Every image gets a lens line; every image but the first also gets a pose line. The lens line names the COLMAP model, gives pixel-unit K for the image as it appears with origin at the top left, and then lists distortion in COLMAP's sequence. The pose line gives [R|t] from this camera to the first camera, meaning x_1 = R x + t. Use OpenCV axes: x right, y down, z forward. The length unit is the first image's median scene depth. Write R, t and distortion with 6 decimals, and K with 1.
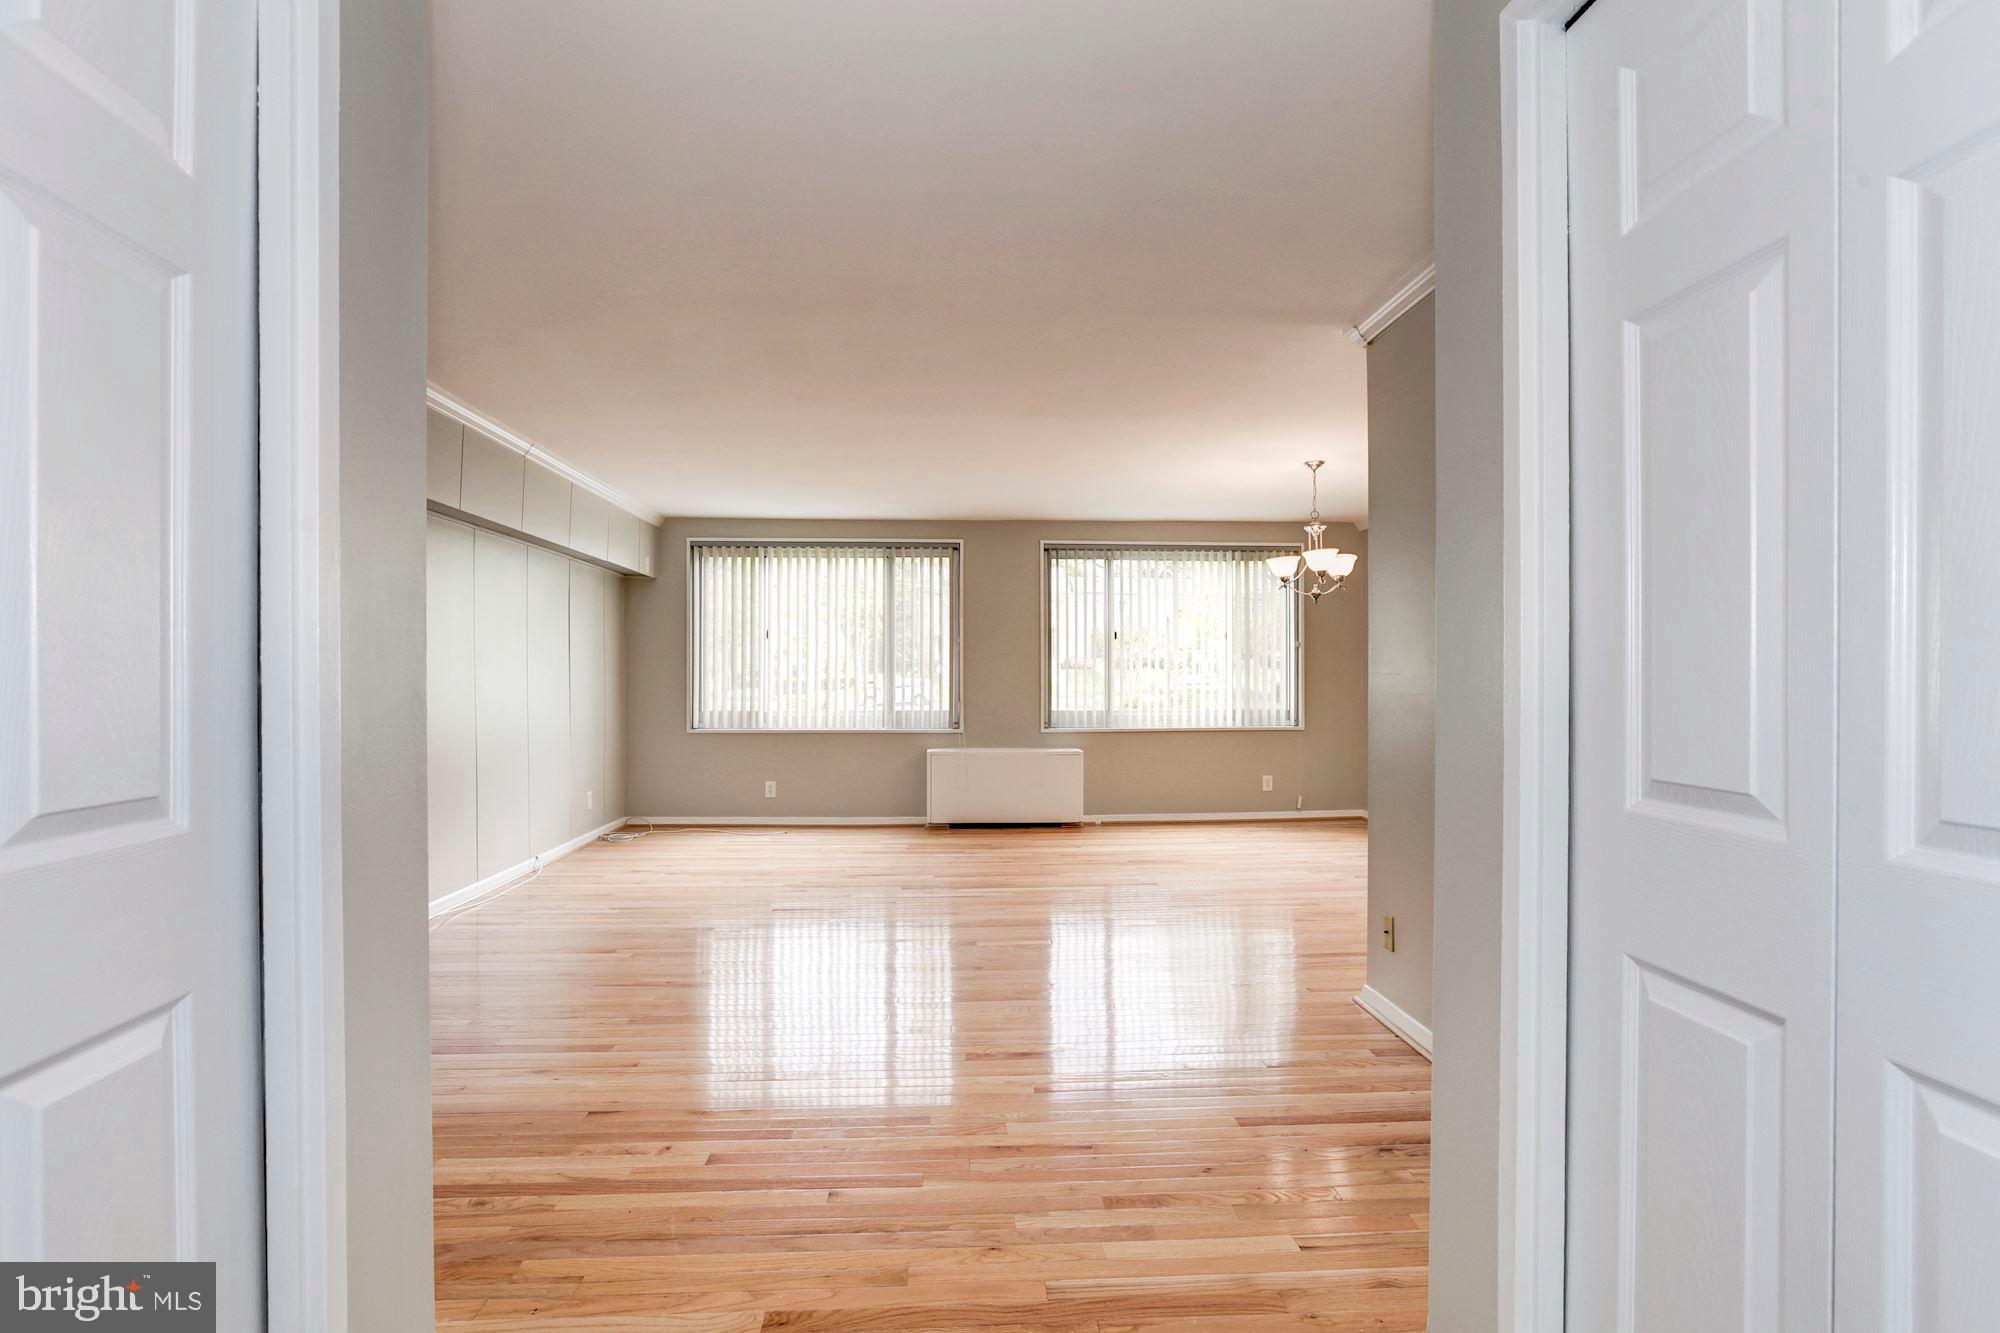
lens RADIAL K [[934.4, 0, 994.7], [0, 934.4, 677.9], [0, 0, 1]] dist [-0.044750, 0.021974]
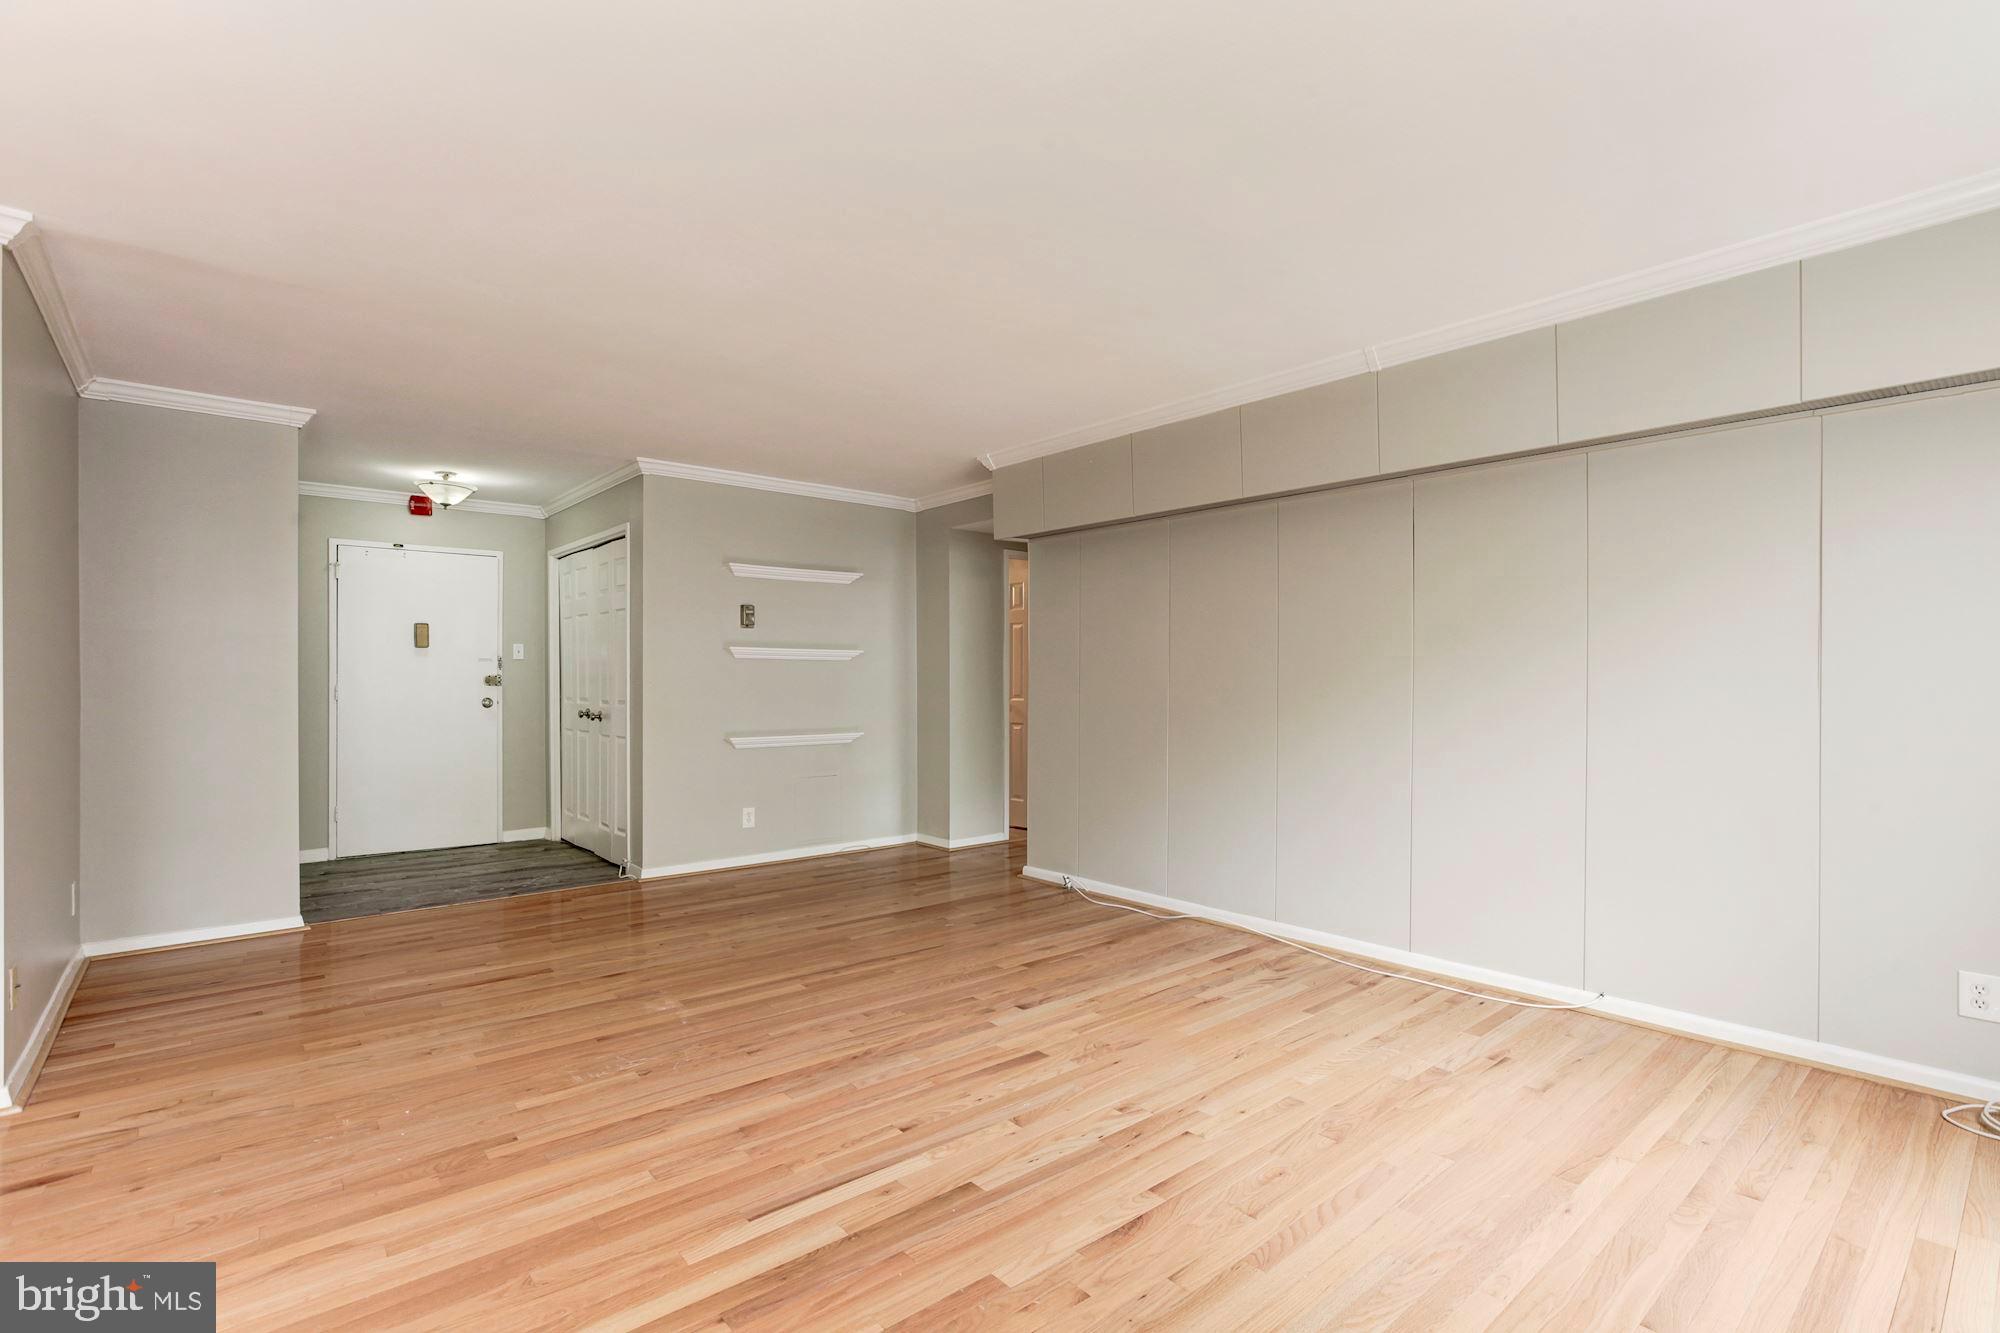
lens RADIAL K [[934.4, 0, 994.7], [0, 934.4, 677.9], [0, 0, 1]] dist [-0.044750, 0.021974]
pose [[-0.810301, 0.000764, -0.586013, 0.084802], [-0.001709, 0.999992, 0.003667, 0.000024], [0.586011, 0.003972, -0.810293, 0.923790]]
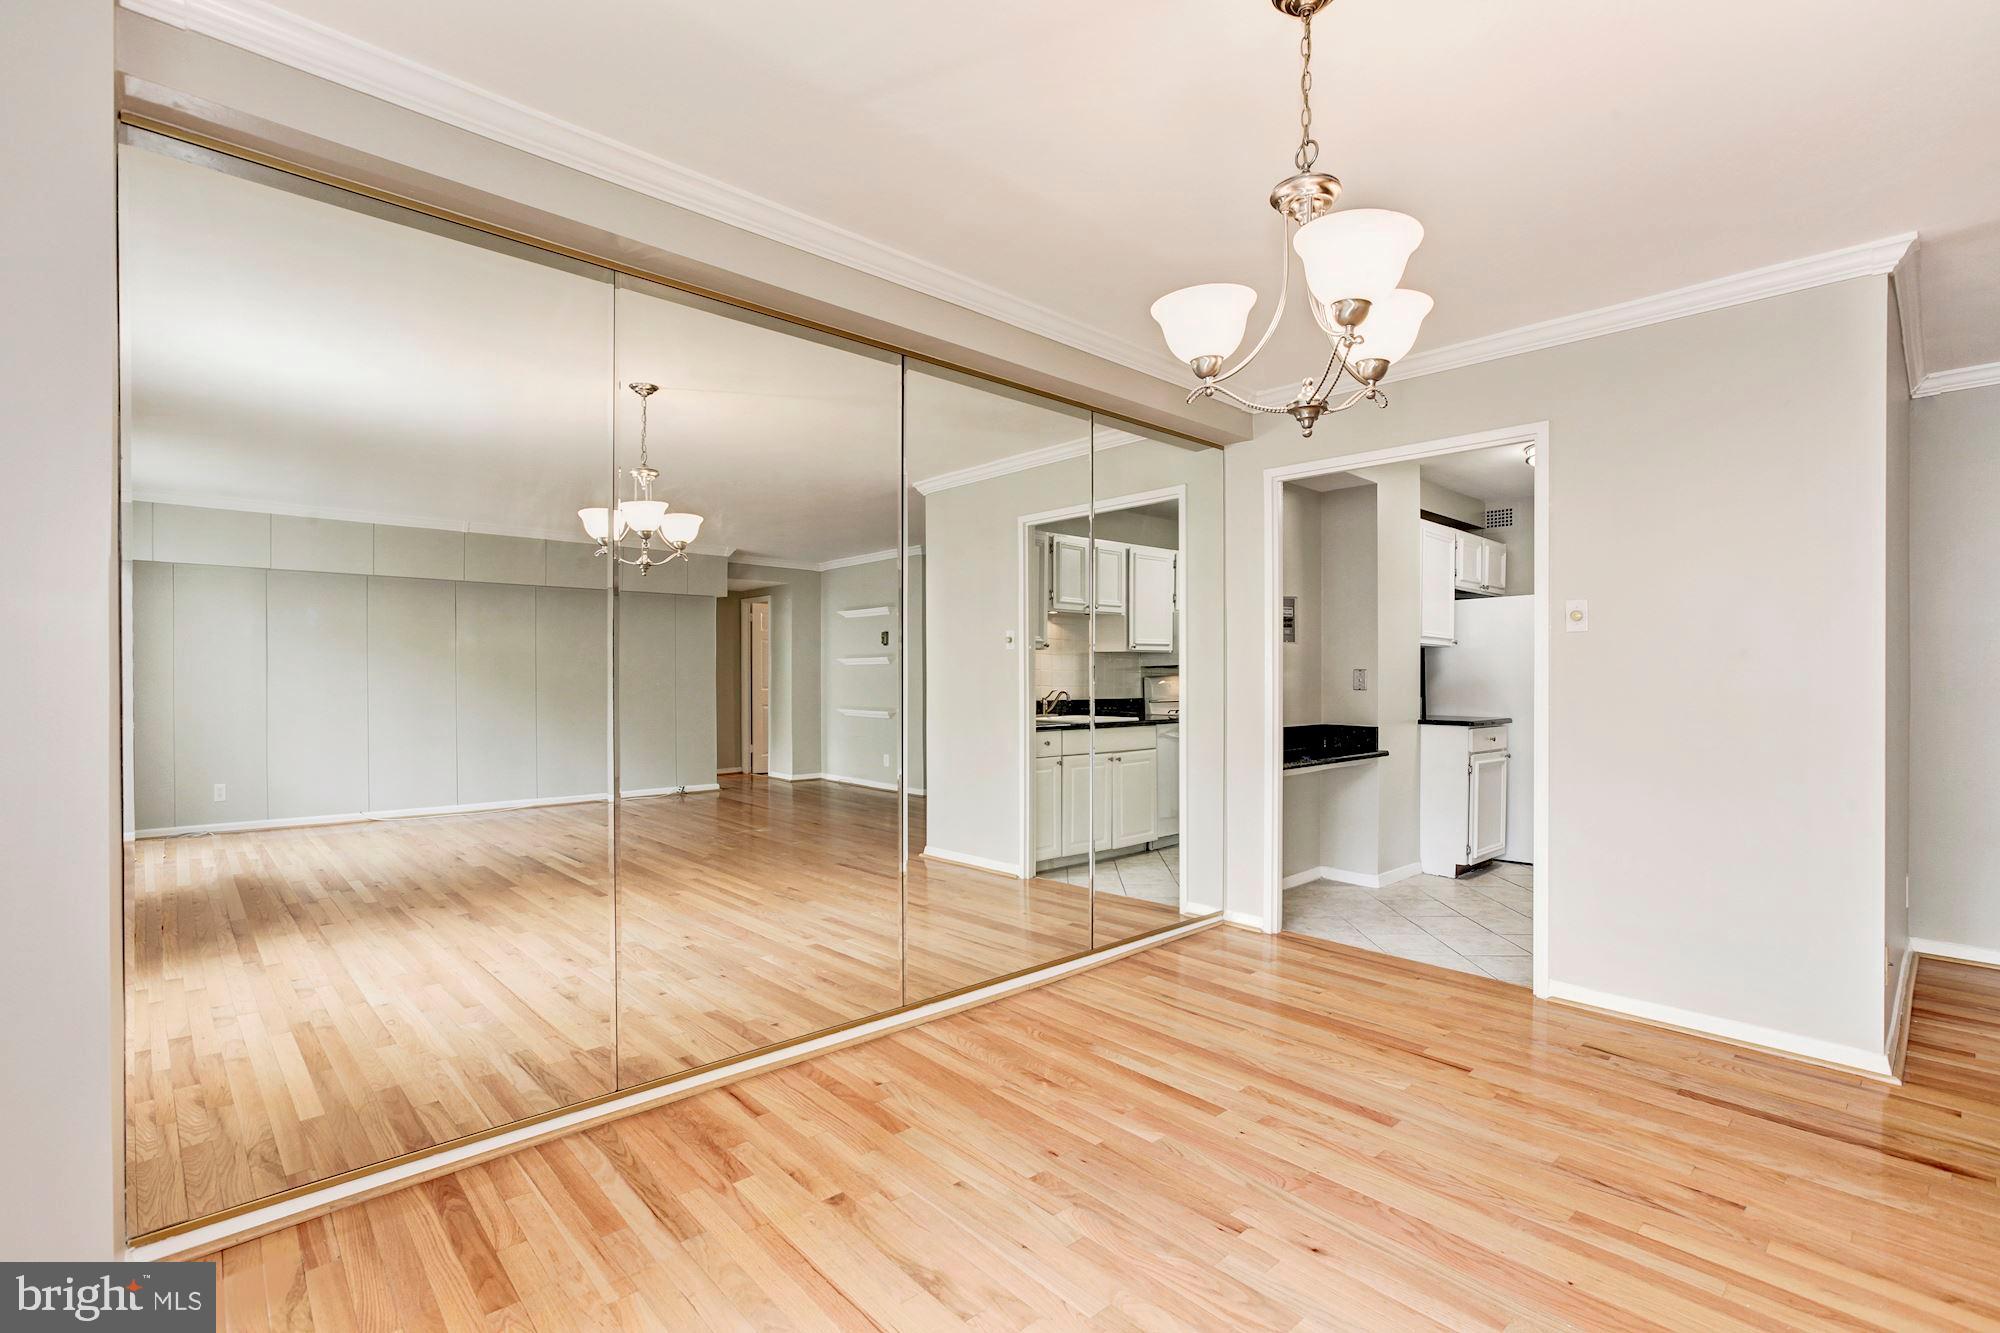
lens RADIAL K [[905.4, 0, 991.8], [0, 905.4, 705.0], [0, 0, 1]] dist [-0.038177, 0.016986]
pose [[-0.620683, -0.027755, 0.783570, 0.129585], [0.004535, 0.999229, 0.038986, -0.003602], [-0.784048, 0.027751, -0.620079, 0.935181]]
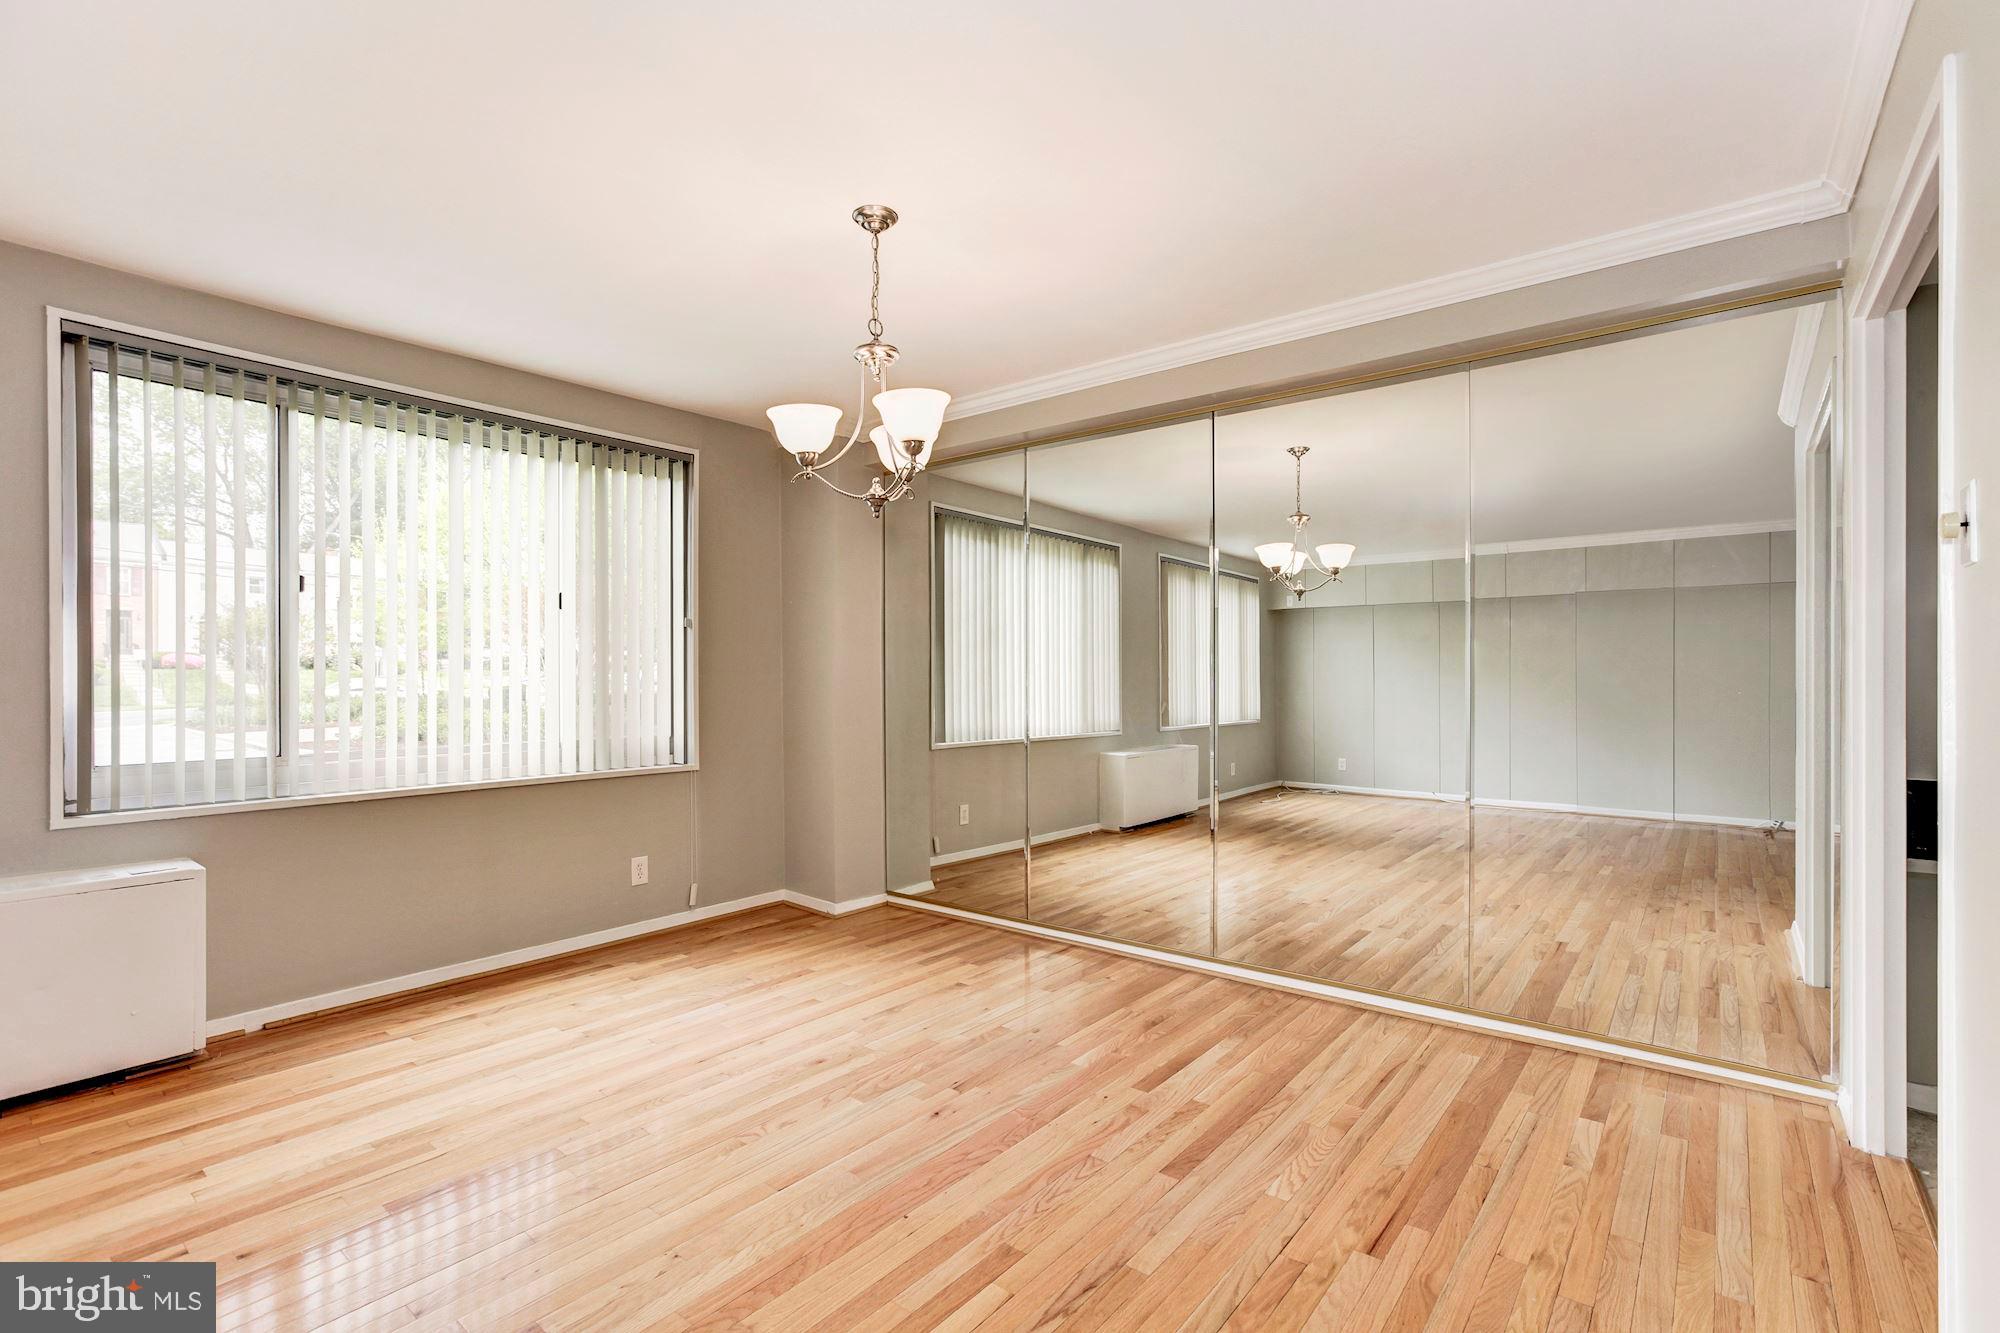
lens RADIAL K [[924.4, 0, 1026.9], [0, 924.4, 677.7], [0, 0, 1]] dist [-0.041206, 0.022691]
pose [[0.663330, 0.000174, 0.748327, 0.037223], [0.001606, 0.999997, -0.001655, -0.000552], [-0.748325, 0.002300, 0.663328, 0.474687]]
